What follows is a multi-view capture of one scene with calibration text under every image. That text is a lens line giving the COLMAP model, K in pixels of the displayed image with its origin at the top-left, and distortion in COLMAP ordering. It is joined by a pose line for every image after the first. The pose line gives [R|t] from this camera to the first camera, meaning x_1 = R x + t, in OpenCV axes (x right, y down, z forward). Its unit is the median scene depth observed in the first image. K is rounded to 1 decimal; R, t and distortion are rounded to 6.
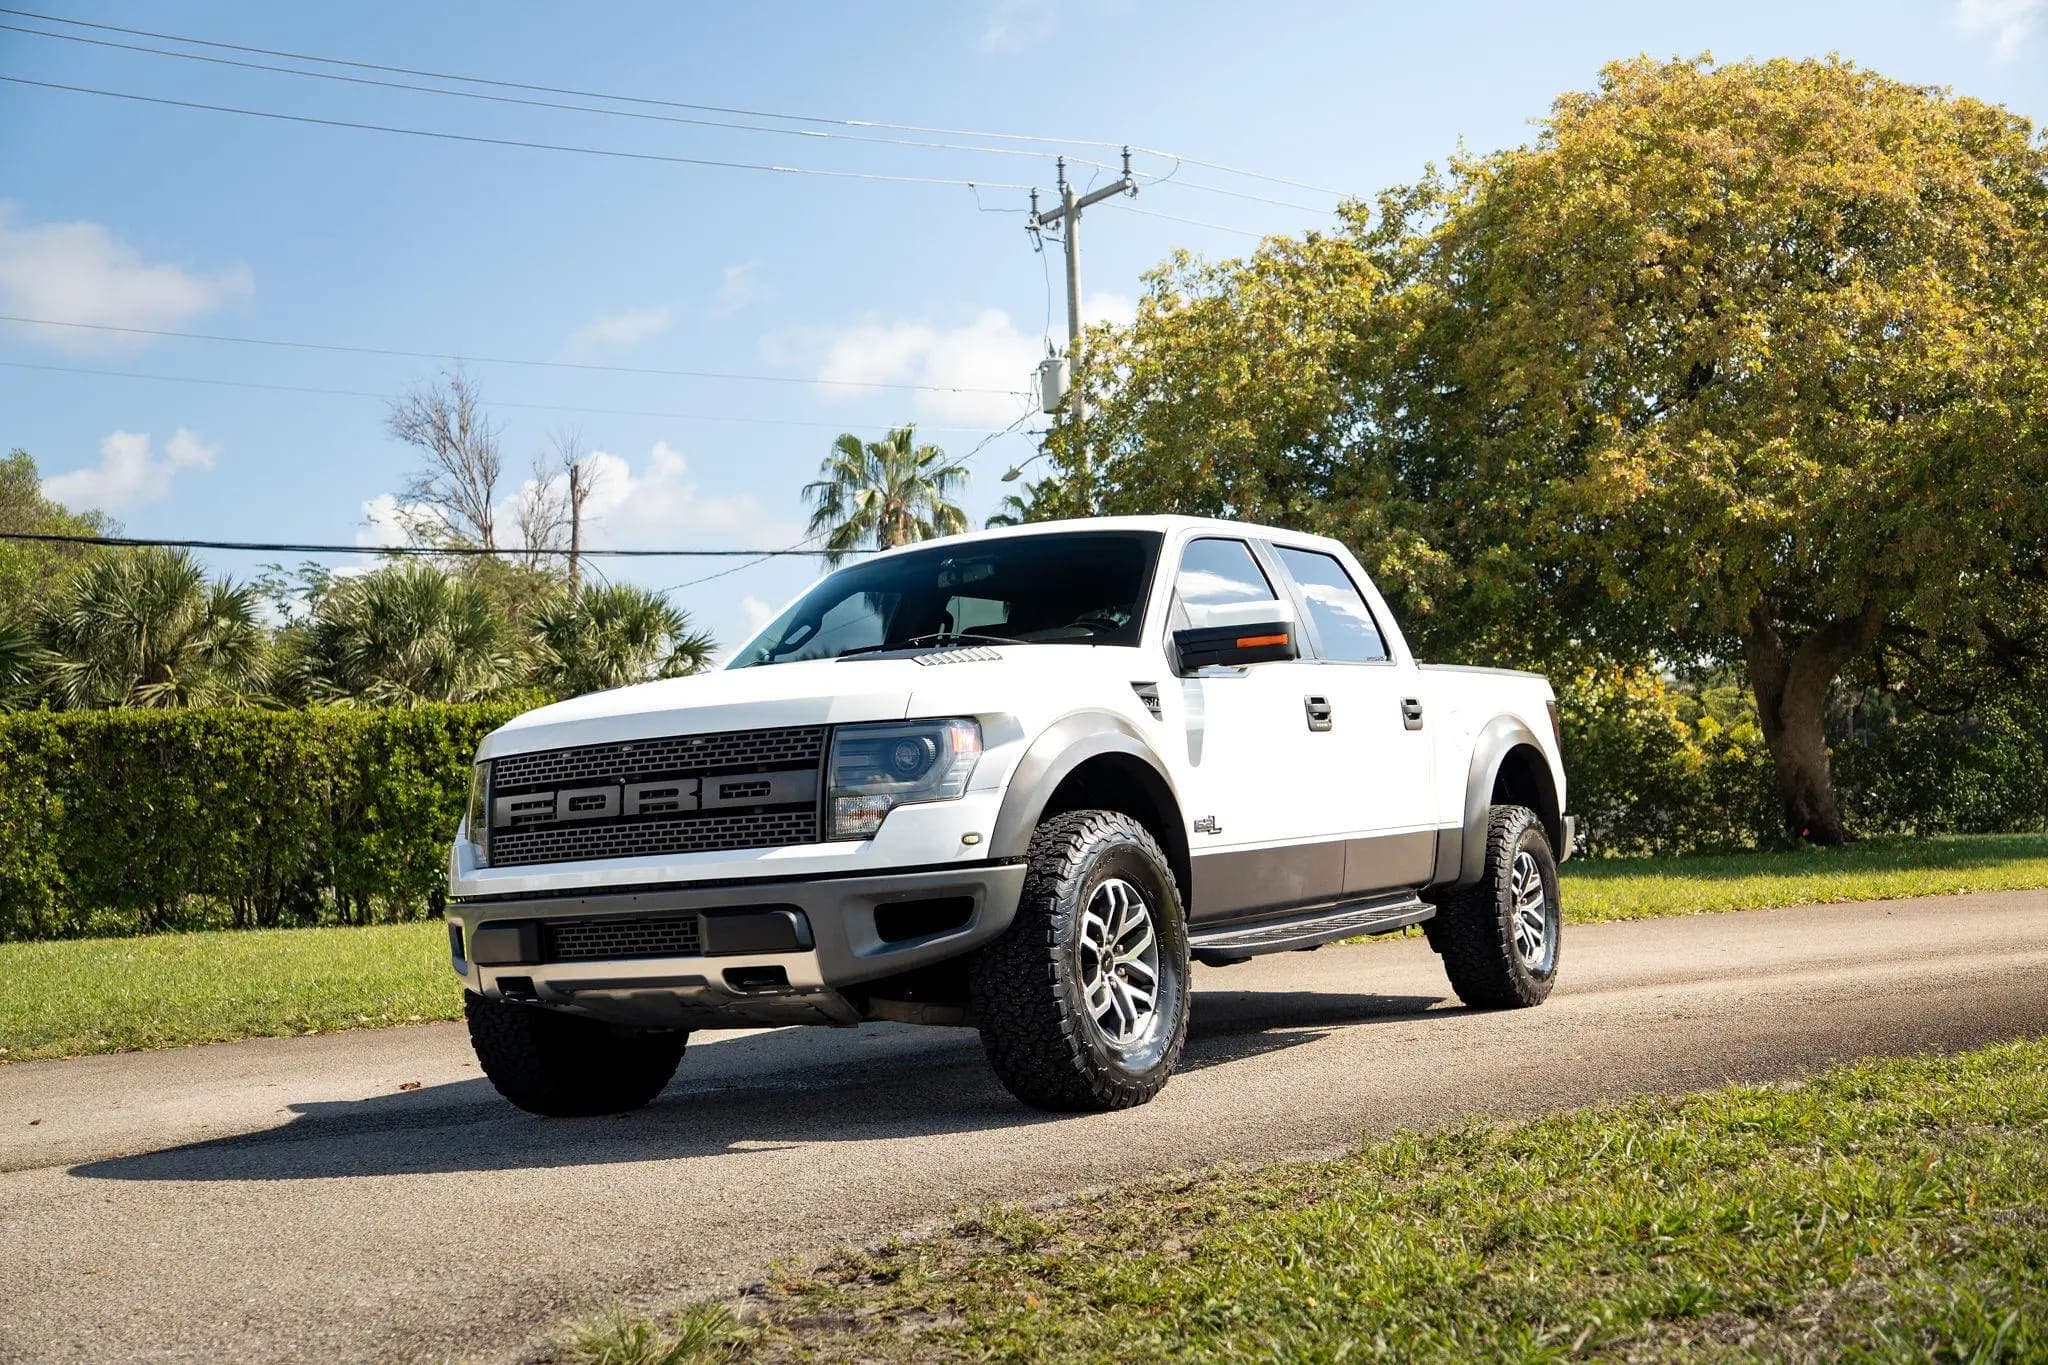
lens RADIAL K [[2280.1, 0, 1024.0], [0, 2280.1, 682.5], [0, 0, 1]] dist [-0.002168, -0.004472]
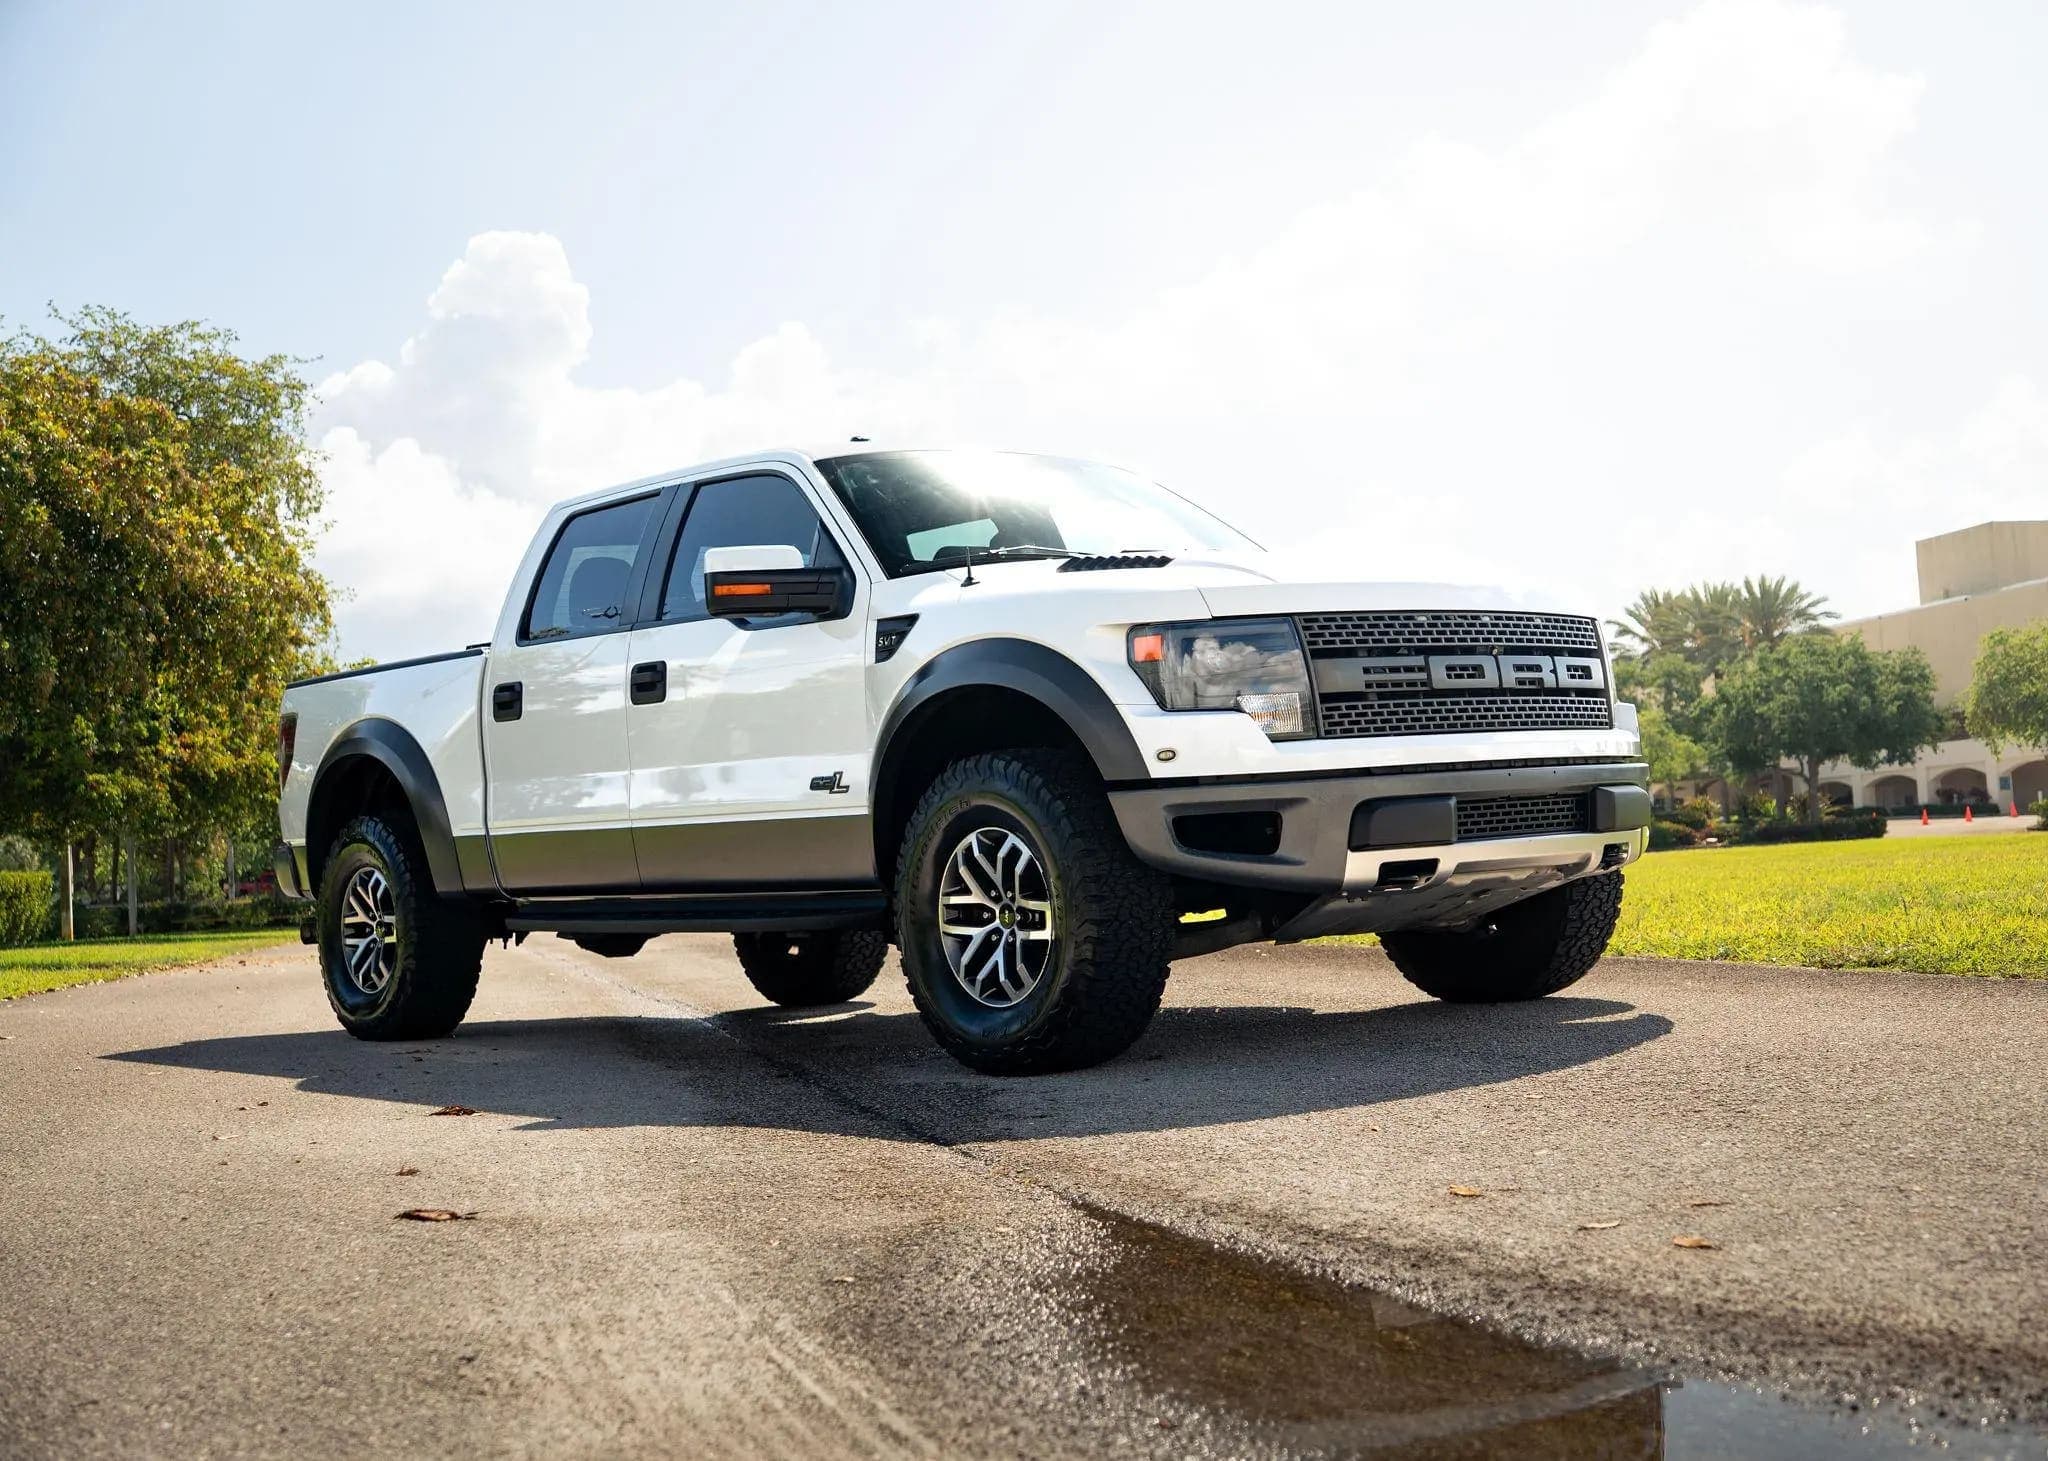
lens RADIAL K [[2467.0, 0, 1024.0], [0, 2467.0, 730.5], [0, 0, 1]] dist [-0.038354, 0.293563]
pose [[0.346524, 0.084219, 0.934253, -1.045653], [-0.030586, 0.996446, -0.078481, 0.141655], [-0.937542, -0.001380, 0.347869, 0.723452]]
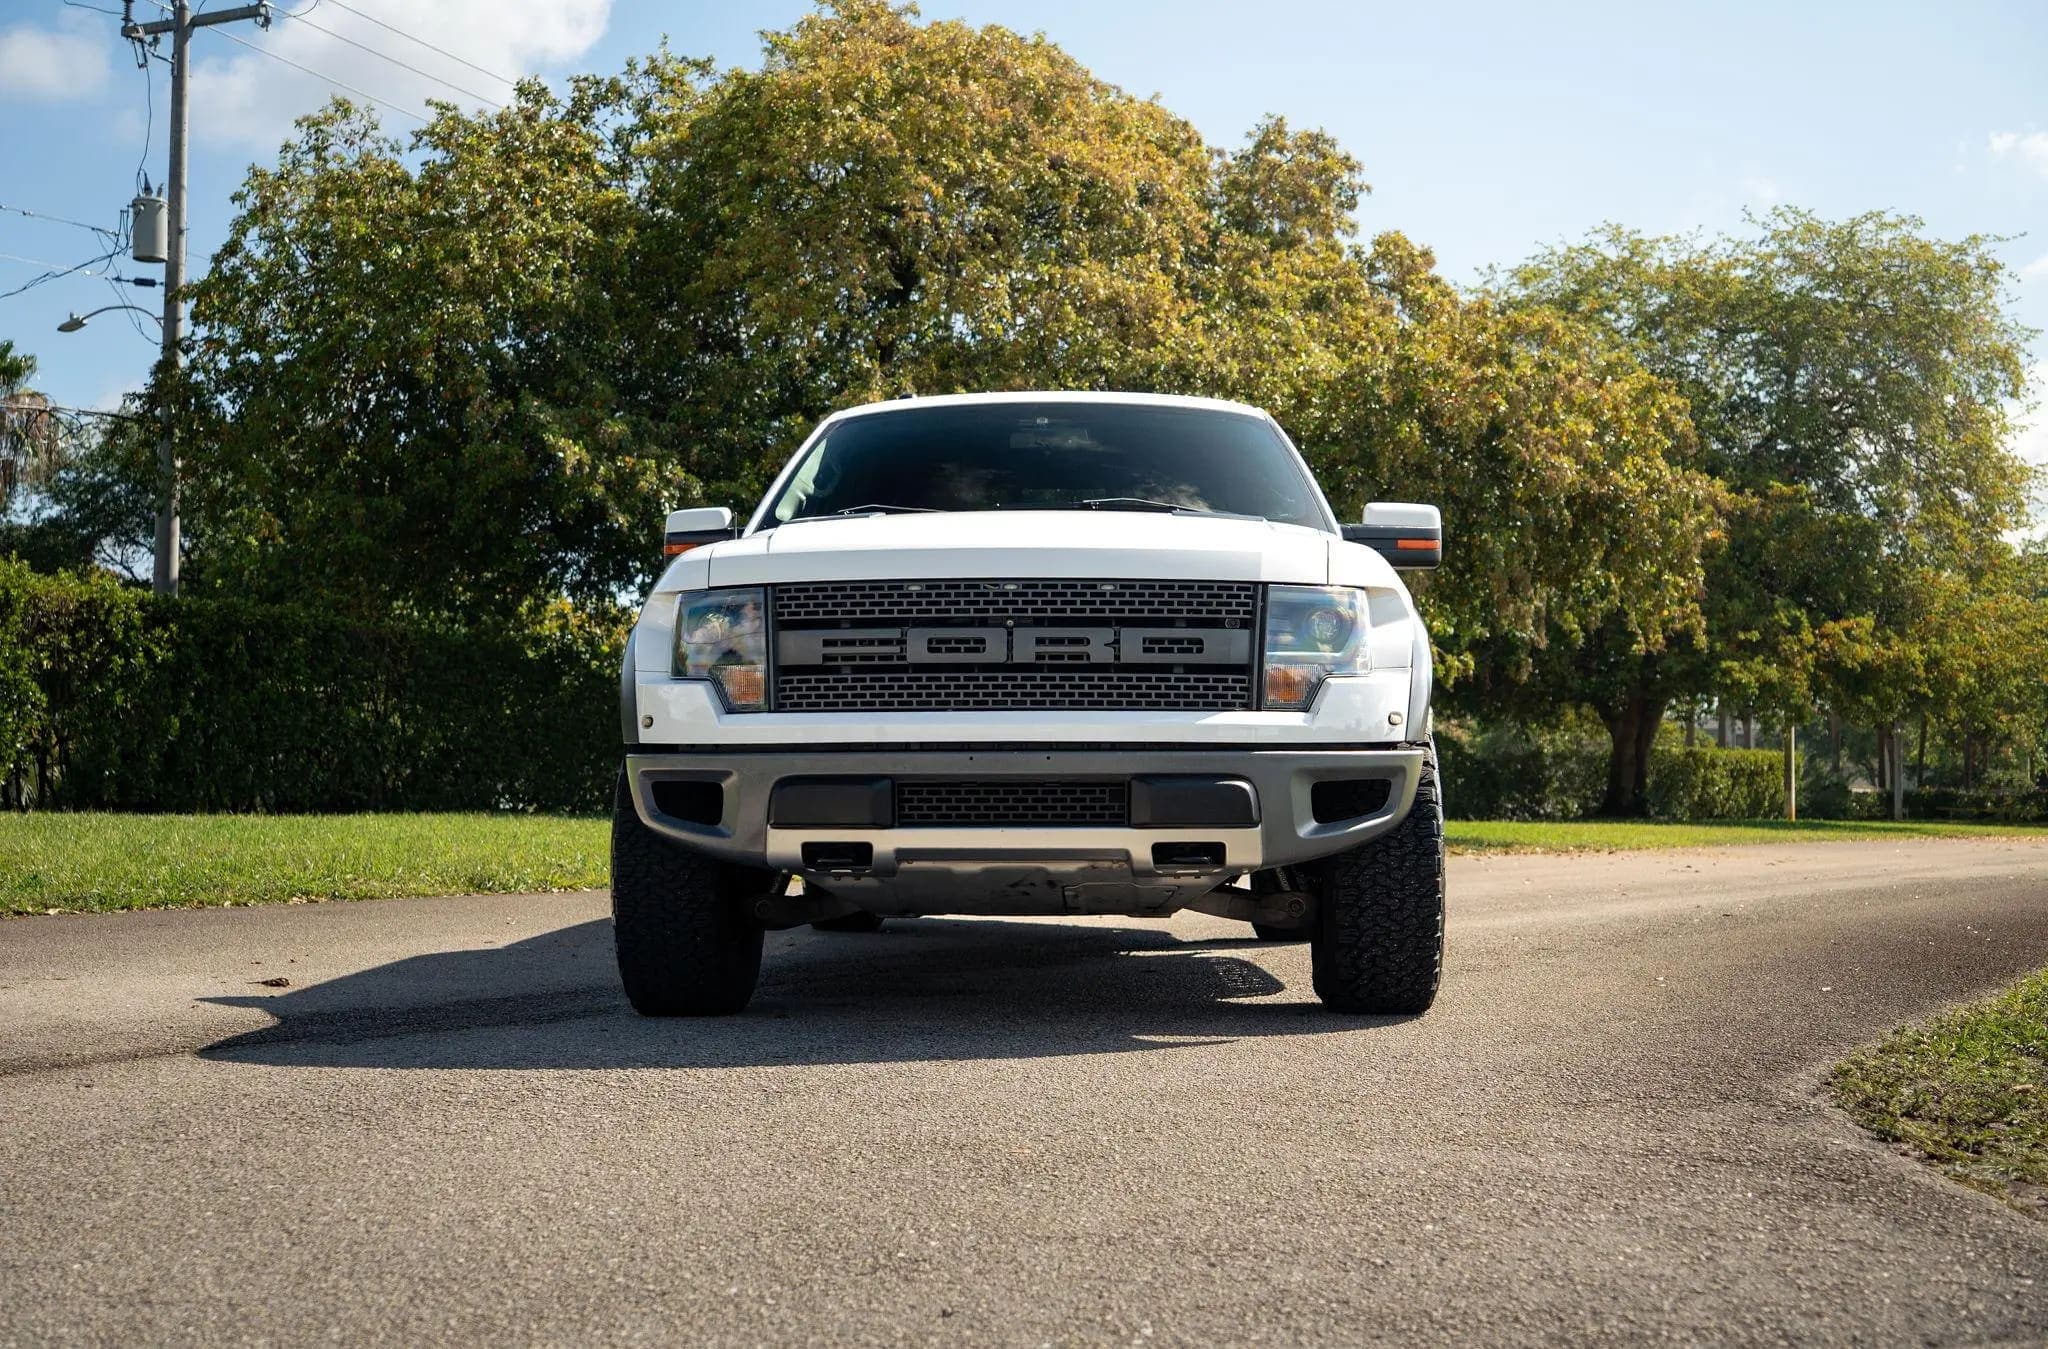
lens RADIAL K [[2435.3, 0, 1024.0], [0, 2435.3, 674.5], [0, 0, 1]] dist [0.018008, 0.055535]
pose [[0.886683, 0.083702, 0.454739, -0.517882], [-0.091433, 0.995799, -0.005011, 0.058378], [-0.453248, -0.037135, 0.890611, 0.147590]]
